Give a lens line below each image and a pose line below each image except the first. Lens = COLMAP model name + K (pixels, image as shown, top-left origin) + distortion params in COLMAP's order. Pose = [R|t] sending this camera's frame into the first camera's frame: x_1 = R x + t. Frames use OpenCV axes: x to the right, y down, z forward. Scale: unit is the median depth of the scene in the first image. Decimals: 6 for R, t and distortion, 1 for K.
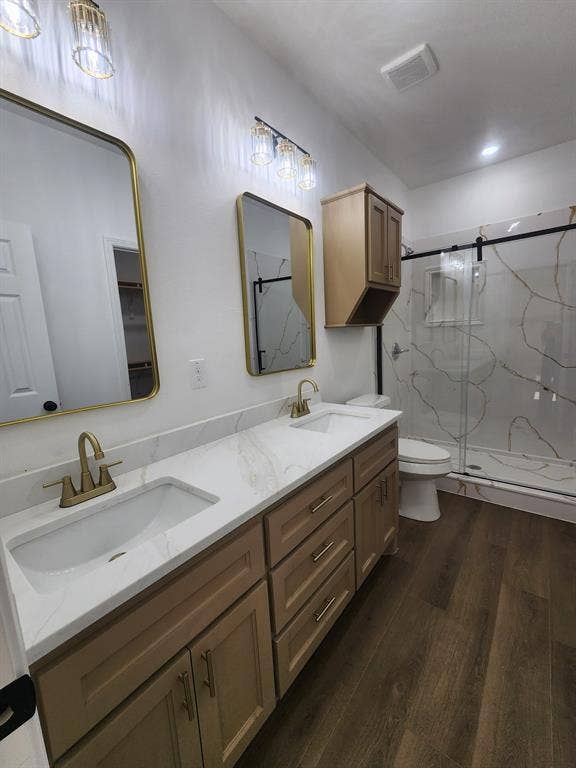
lens RADIAL K [[315.4, 0, 287.7], [0, 315.4, 383.8], [0, 0, 1]] dist [0.001671, 0.000617]
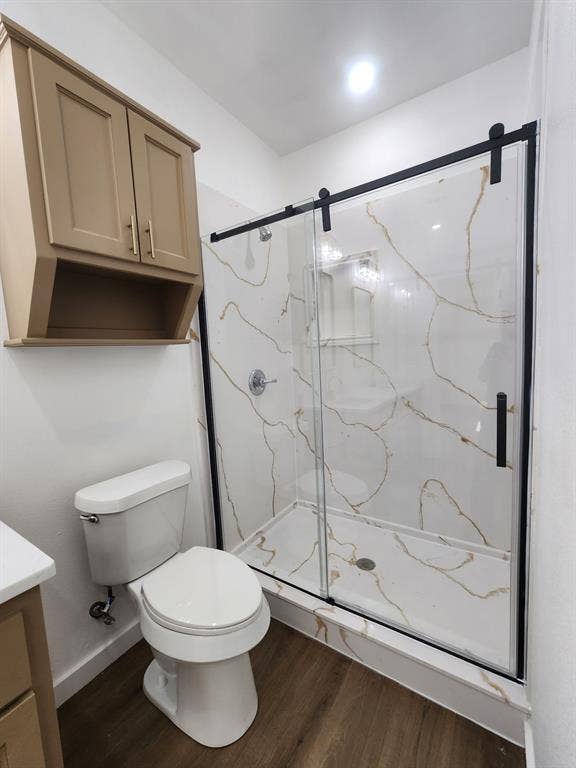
lens RADIAL K [[315.4, 0, 288.9], [0, 315.4, 385.5], [0, 0, 1]] dist [0.001671, 0.000617]
pose [[0.995752, -0.007258, 0.091789, 0.389597], [0.012691, 0.998192, -0.058749, -0.062365], [-0.091197, 0.059664, 0.994044, 0.366536]]
